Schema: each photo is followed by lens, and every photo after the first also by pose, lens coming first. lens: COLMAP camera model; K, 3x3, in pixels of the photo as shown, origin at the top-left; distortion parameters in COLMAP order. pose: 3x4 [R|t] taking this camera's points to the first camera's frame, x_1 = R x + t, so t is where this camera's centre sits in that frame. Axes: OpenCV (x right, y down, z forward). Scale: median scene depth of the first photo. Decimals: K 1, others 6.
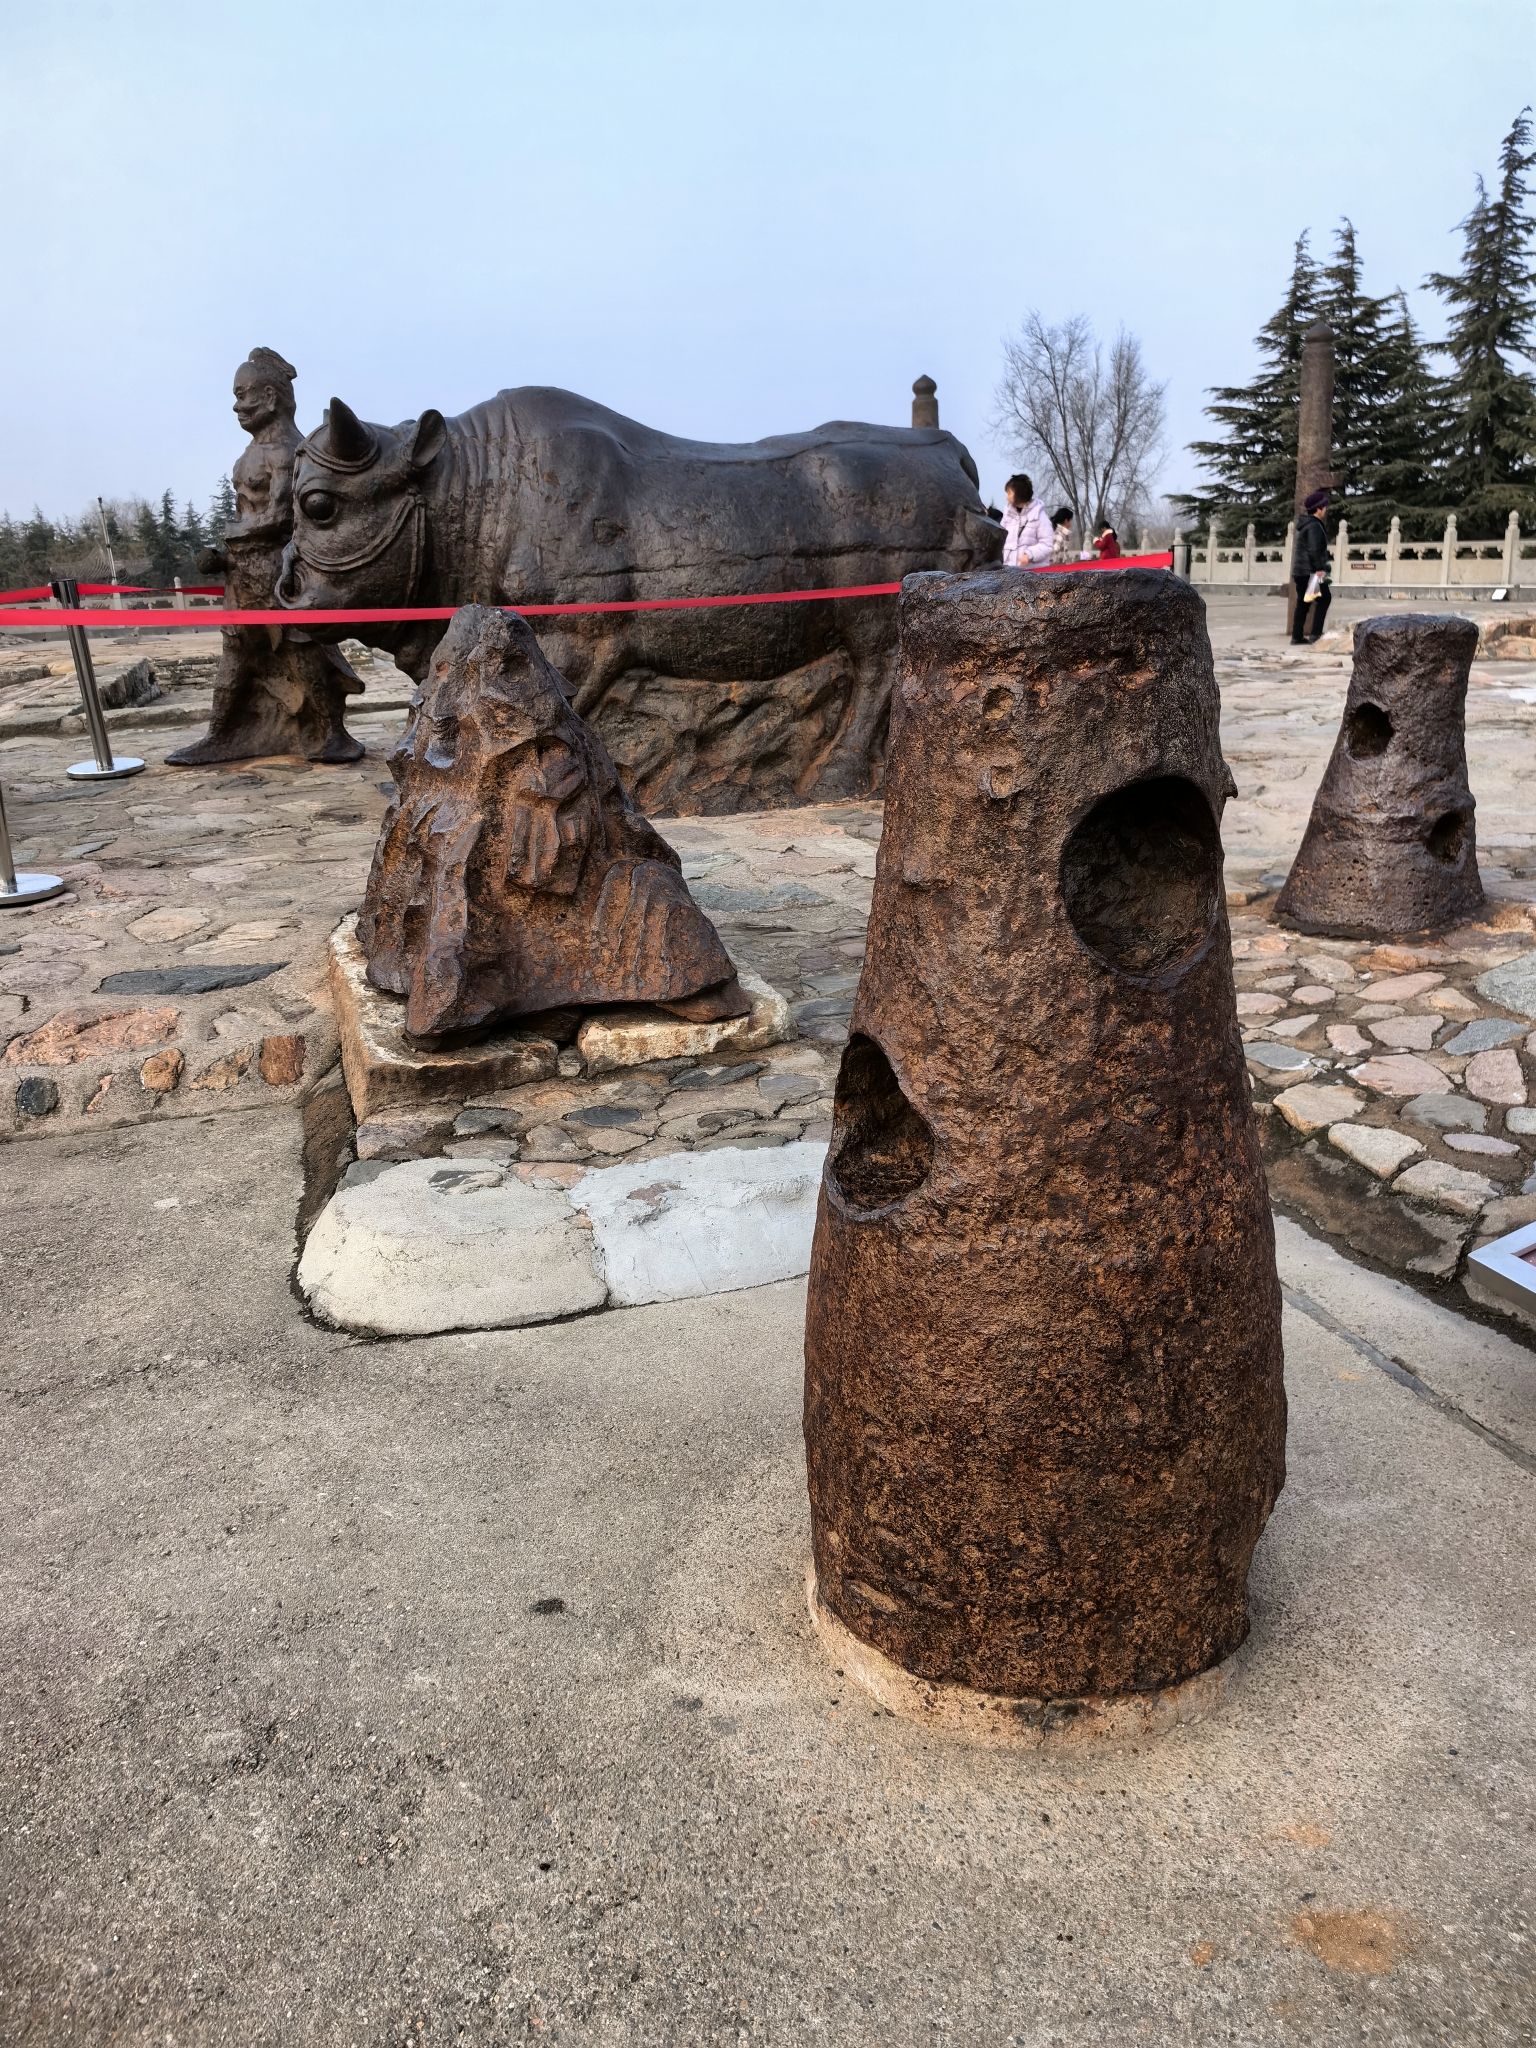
lens RADIAL K [[1612.6, 0, 779.9], [0, 1612.6, 1020.1], [0, 0, 1]] dist [0.029118, -0.033403]
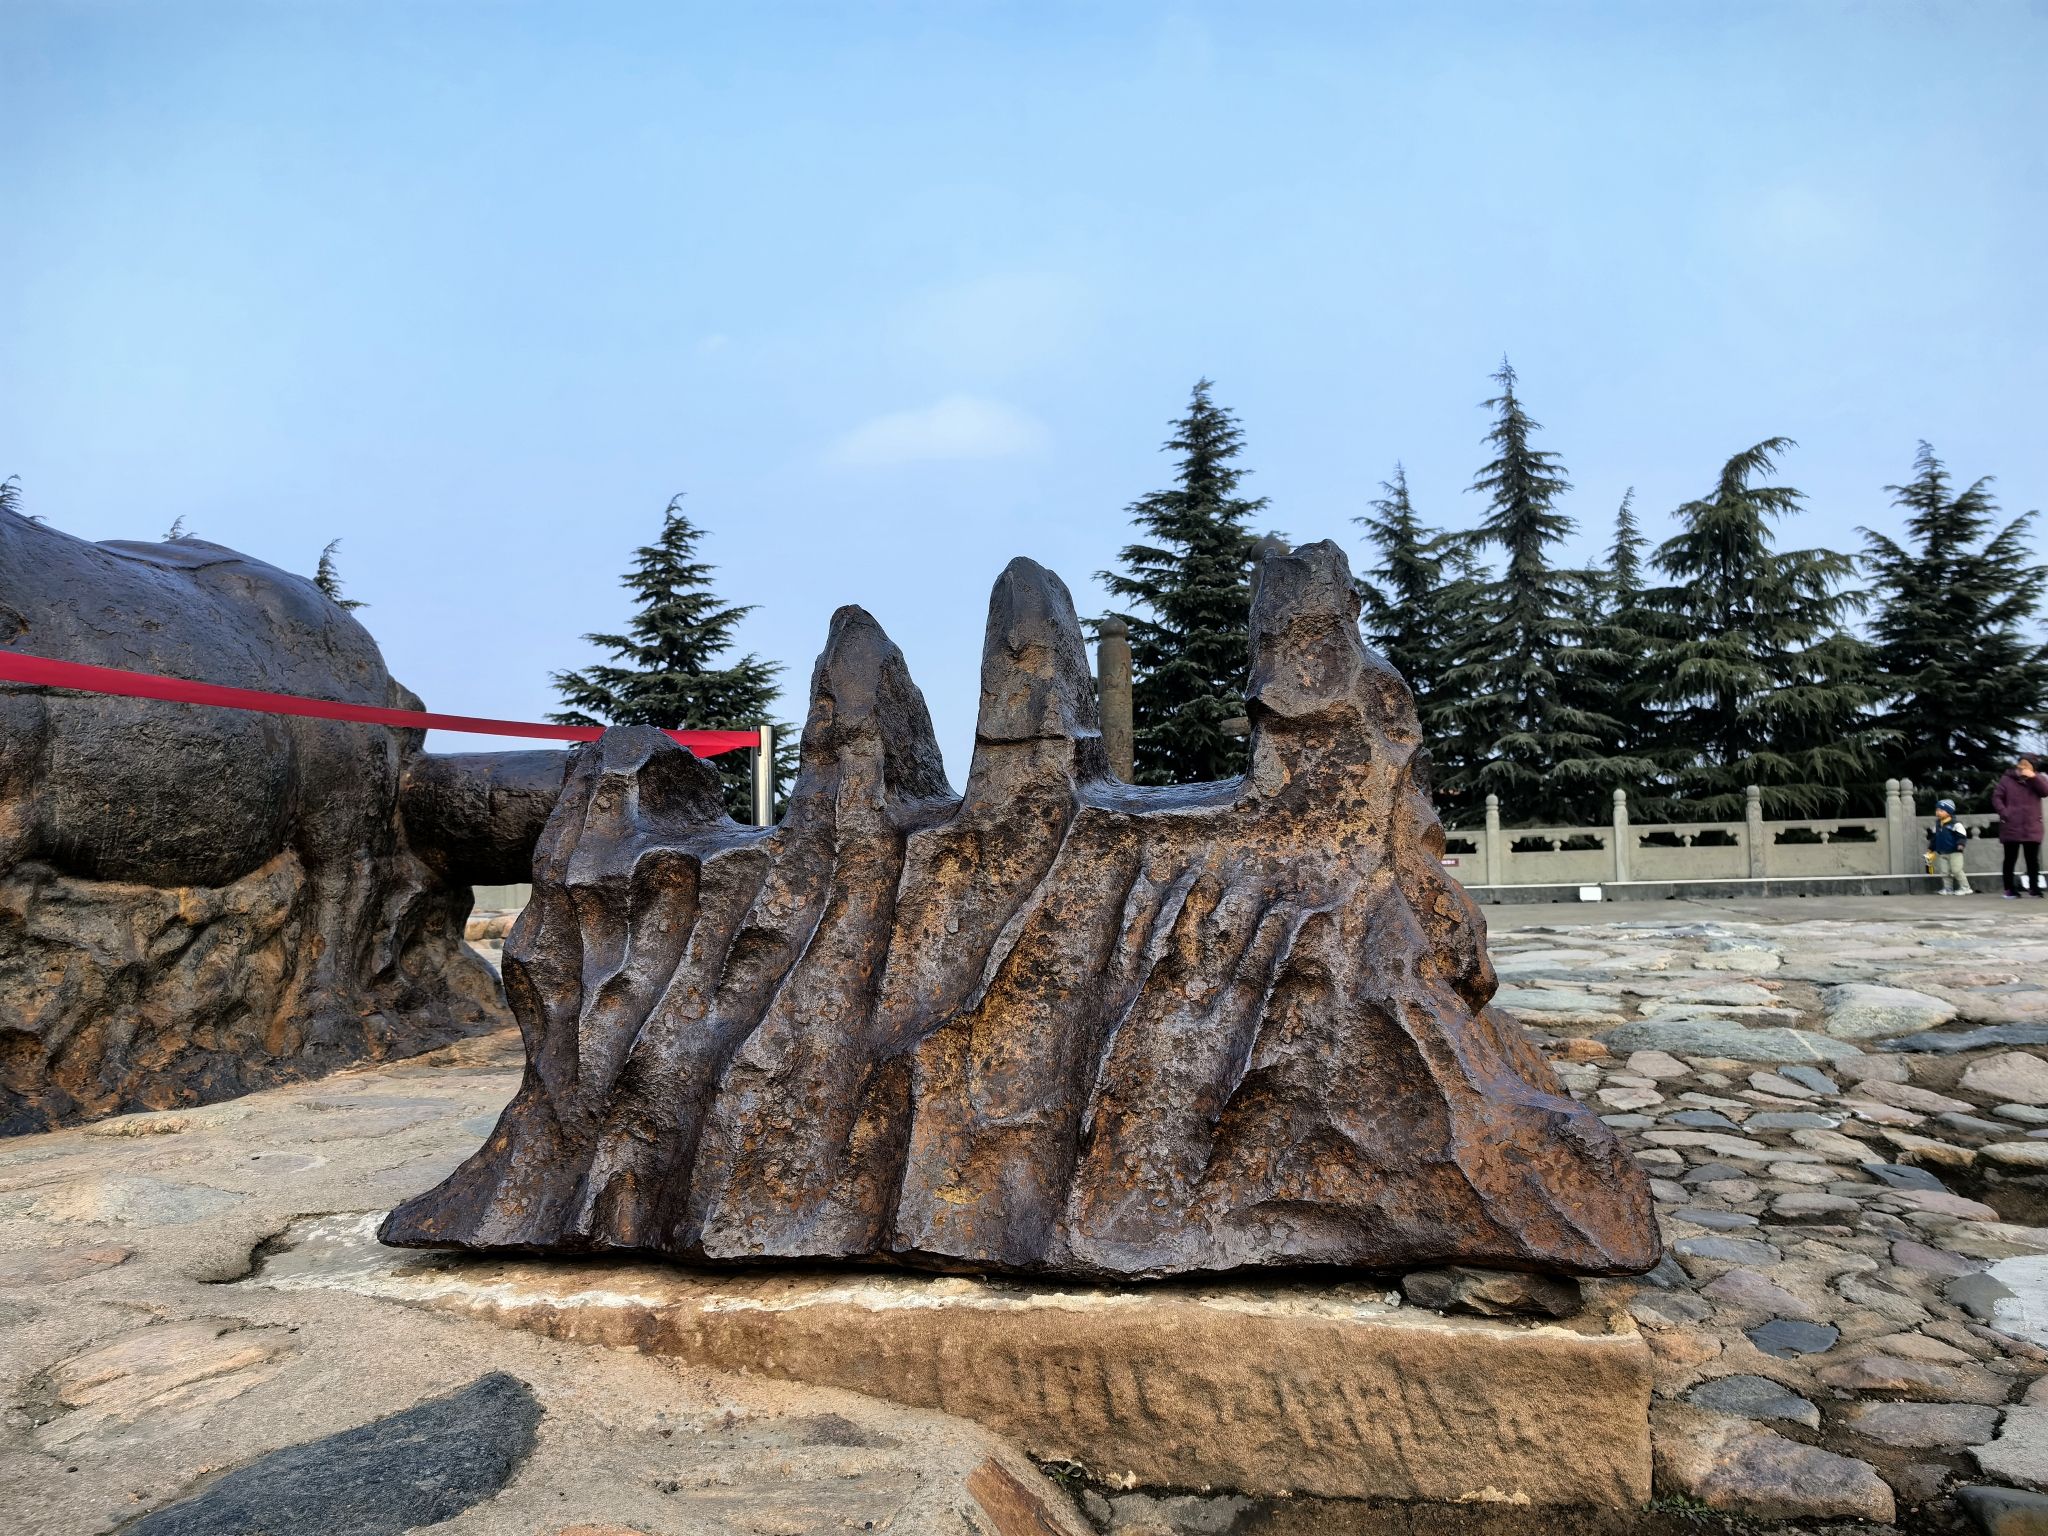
lens RADIAL K [[1612.6, 0, 1019.7], [0, 1612.6, 797.7], [0, 0, 1]] dist [0.029118, -0.033403]
pose [[0.516140, 0.052803, 0.854875, -0.320719], [0.250338, 0.945214, -0.209527, -0.028258], [-0.819104, 0.322153, 0.474644, 0.361883]]
